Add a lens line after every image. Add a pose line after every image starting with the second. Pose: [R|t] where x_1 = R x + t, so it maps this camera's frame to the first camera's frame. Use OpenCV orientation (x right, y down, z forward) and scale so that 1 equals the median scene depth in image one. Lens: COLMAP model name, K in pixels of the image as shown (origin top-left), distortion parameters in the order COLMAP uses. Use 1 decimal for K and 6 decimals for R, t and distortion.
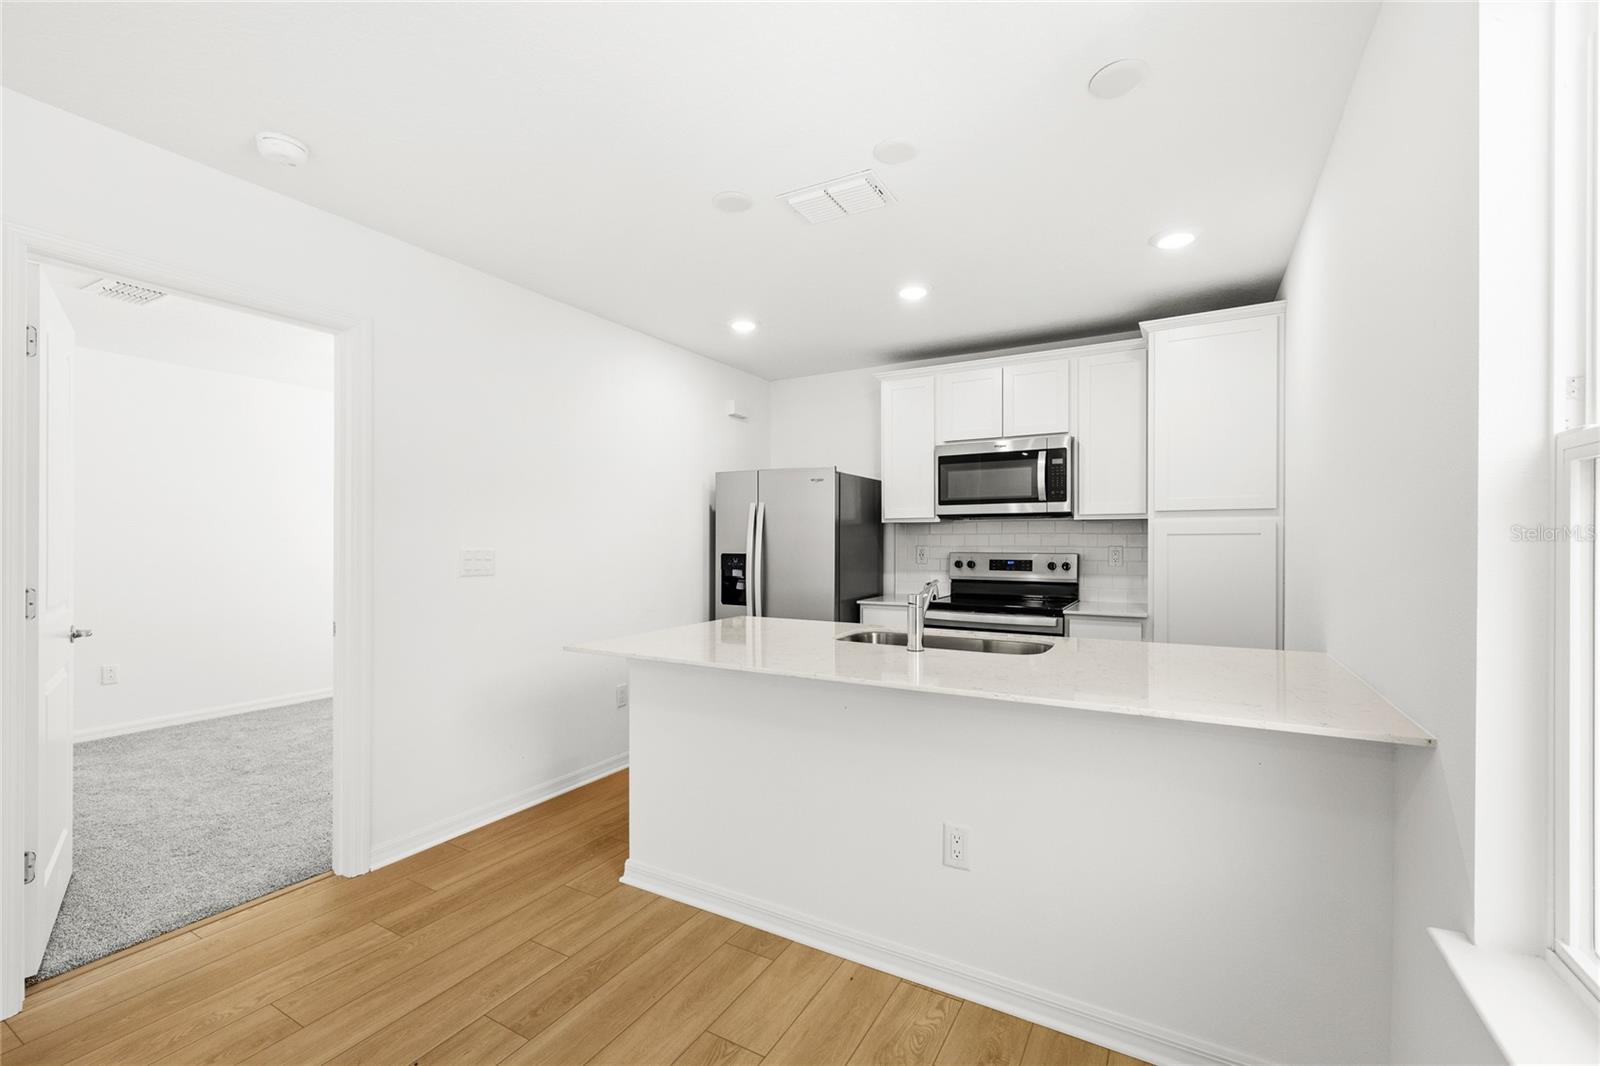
lens RADIAL K [[678.8, 0, 792.7], [0, 678.8, 544.4], [0, 0, 1]] dist [-0.000816, 0.000386]
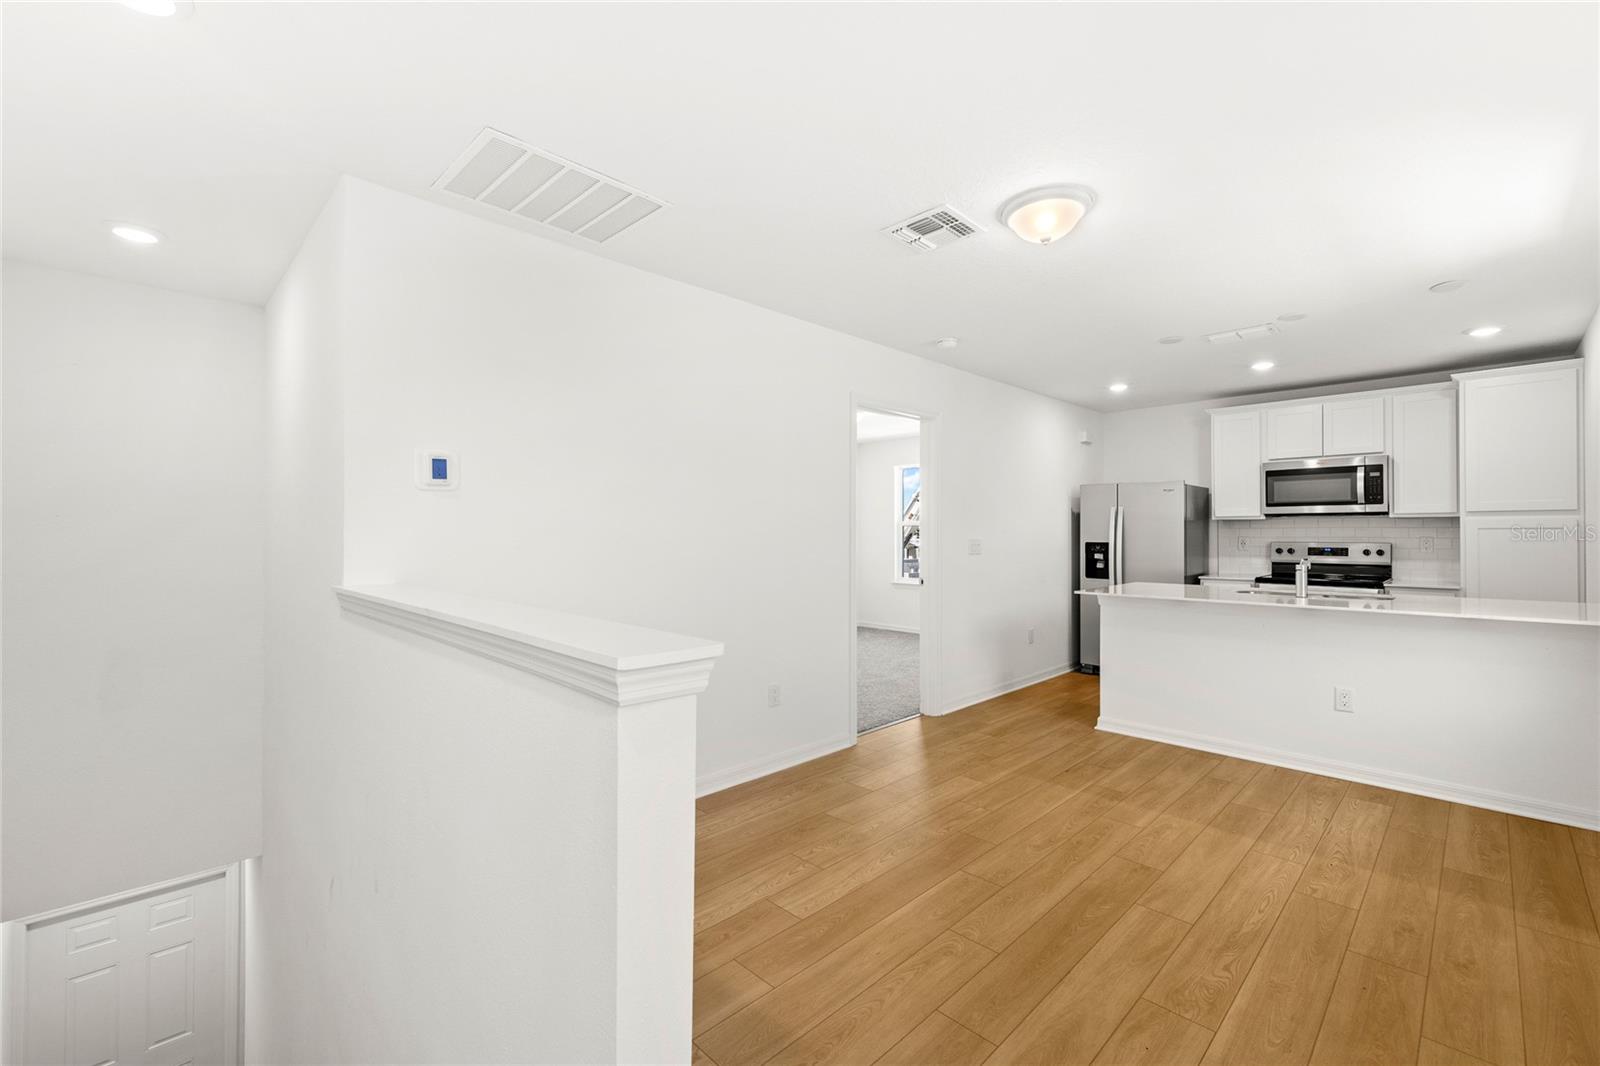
lens RADIAL K [[672.6, 0, 796.5], [0, 672.6, 529.6], [0, 0, 1]] dist [0.000626, -0.000039]
pose [[0.962998, -0.002721, -0.269495, -0.353476], [0.000272, 0.999958, -0.009124, -0.000406], [0.269509, 0.008713, 0.962958, -0.590917]]
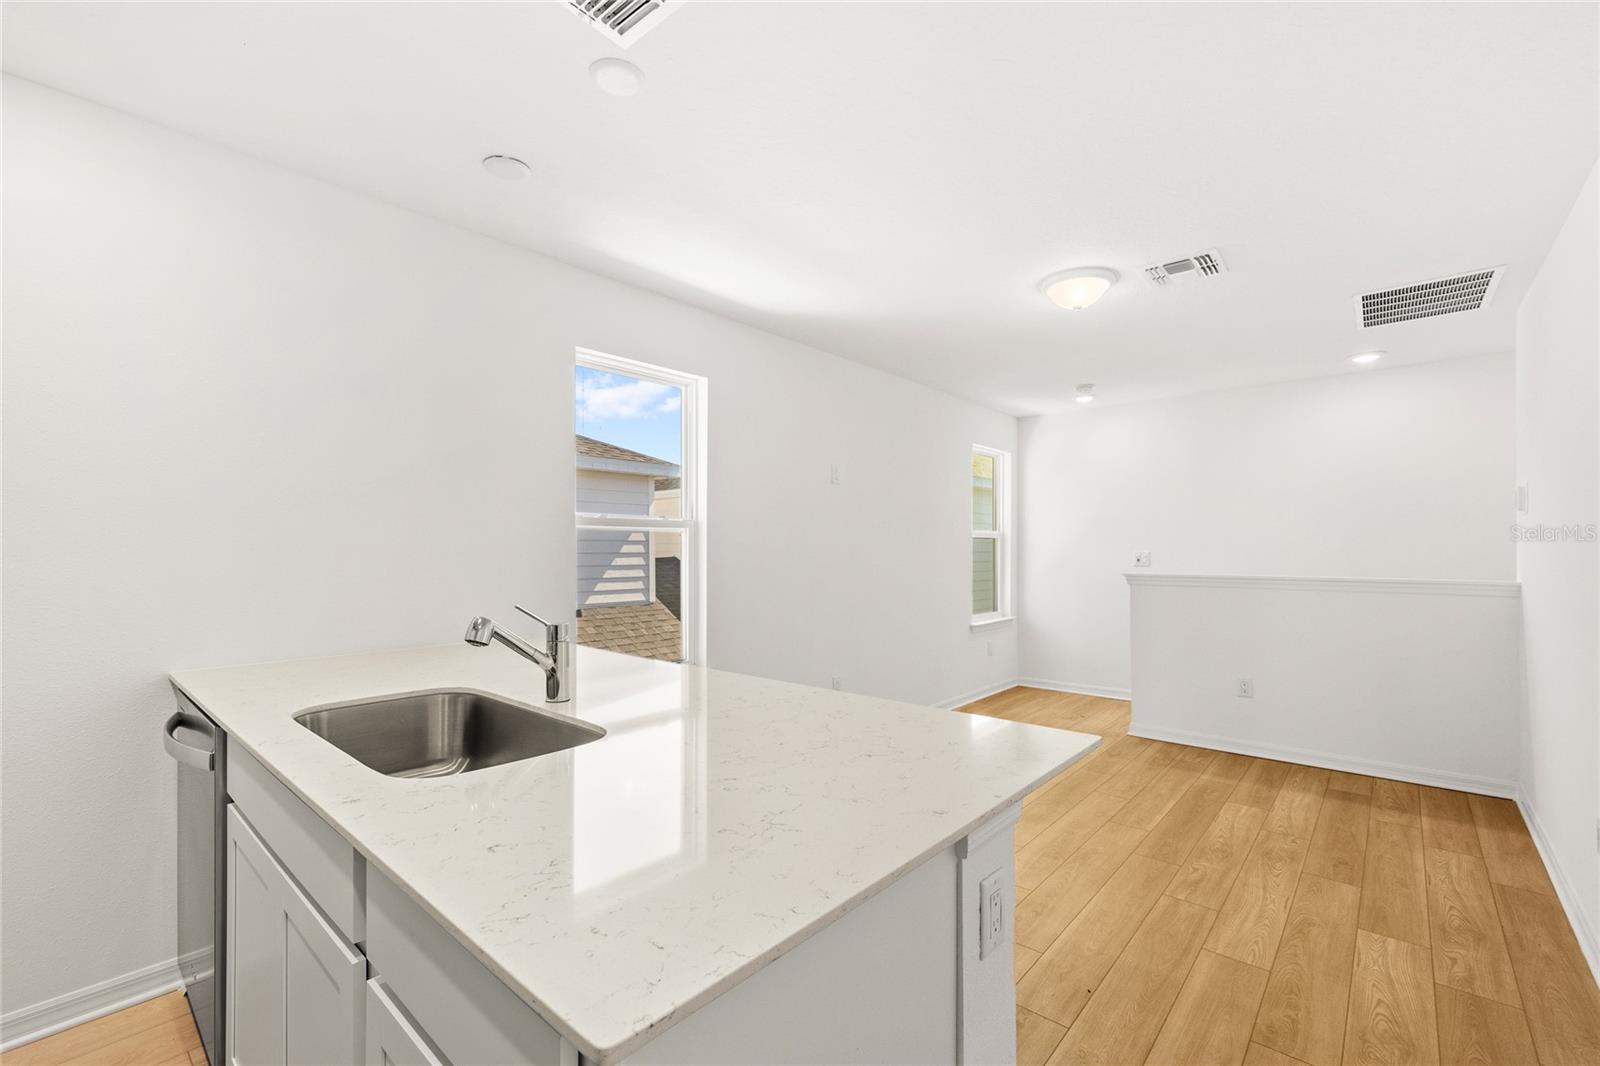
lens RADIAL K [[678.8, 0, 792.7], [0, 678.8, 544.4], [0, 0, 1]] dist [-0.000816, 0.000386]
pose [[-0.978592, -0.000018, 0.205812, -0.127081], [-0.000445, 0.999998, -0.002031, -0.004963], [-0.205811, -0.002079, -0.978589, 0.990123]]
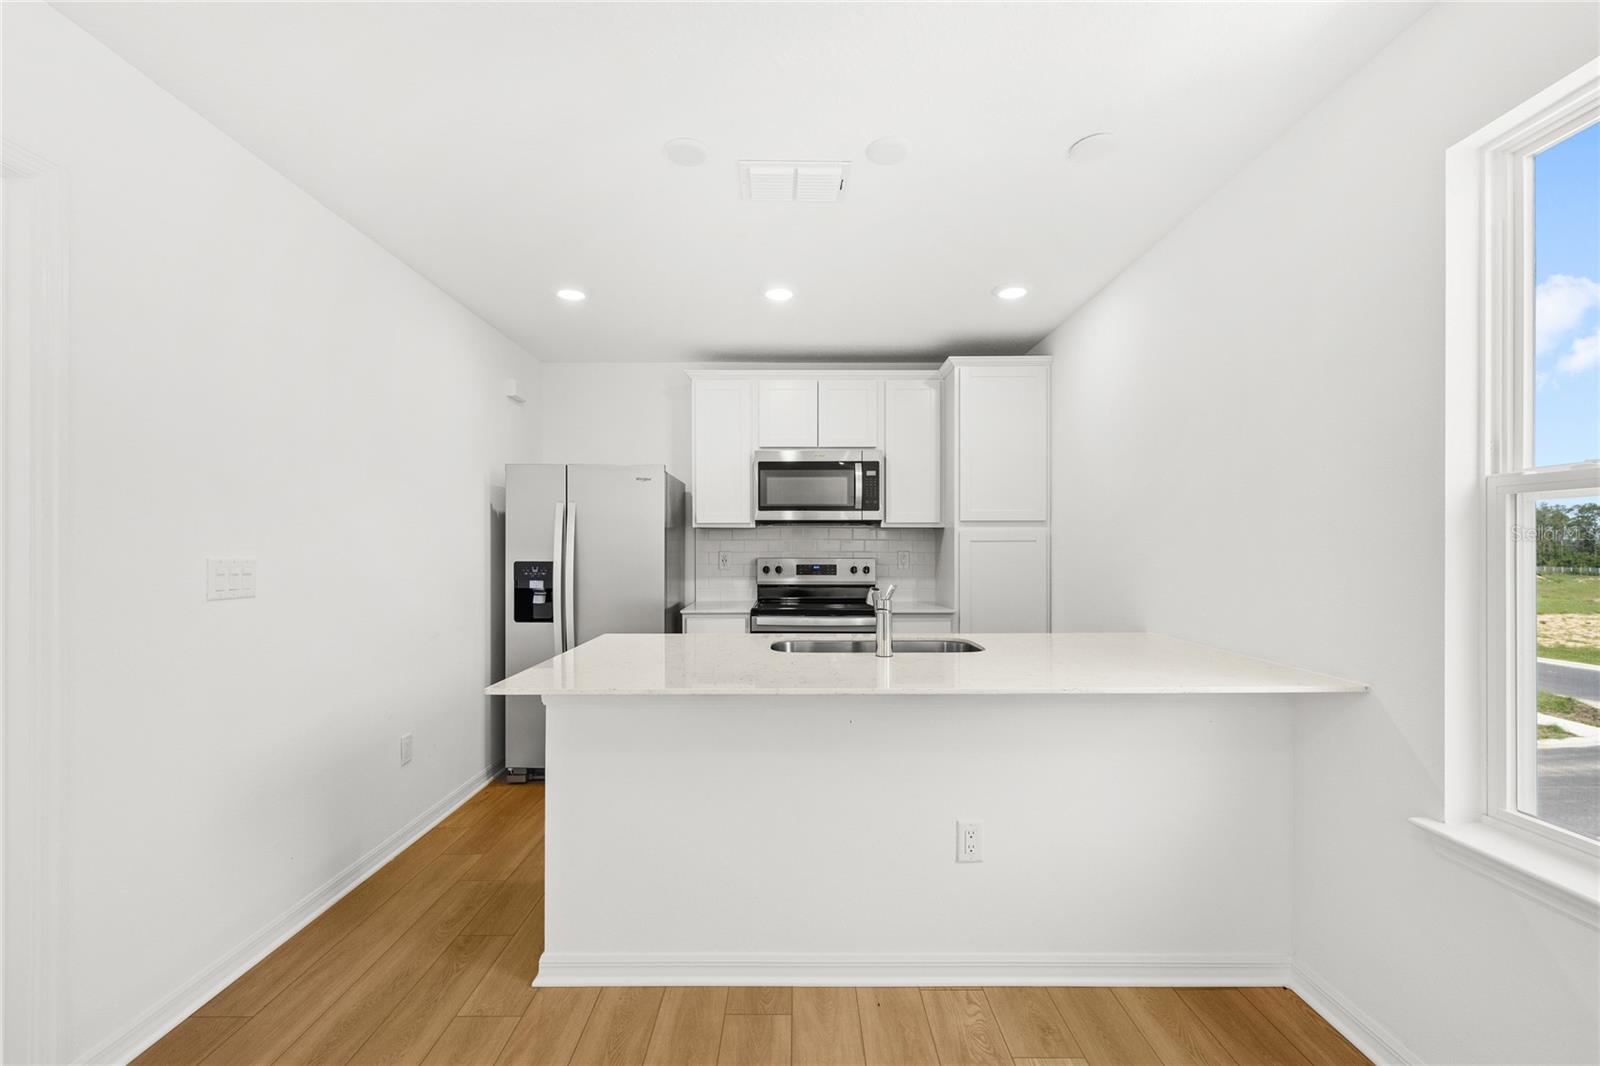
lens RADIAL K [[678.3, 0, 796.1], [0, 678.3, 549.9], [0, 0, 1]] dist [0.002473, 0.000361]
pose [[0.865532, -0.002132, 0.500848, -0.256797], [0.002257, 0.999997, 0.000356, -0.000326], [-0.500848, 0.000822, 0.865535, 0.120086]]
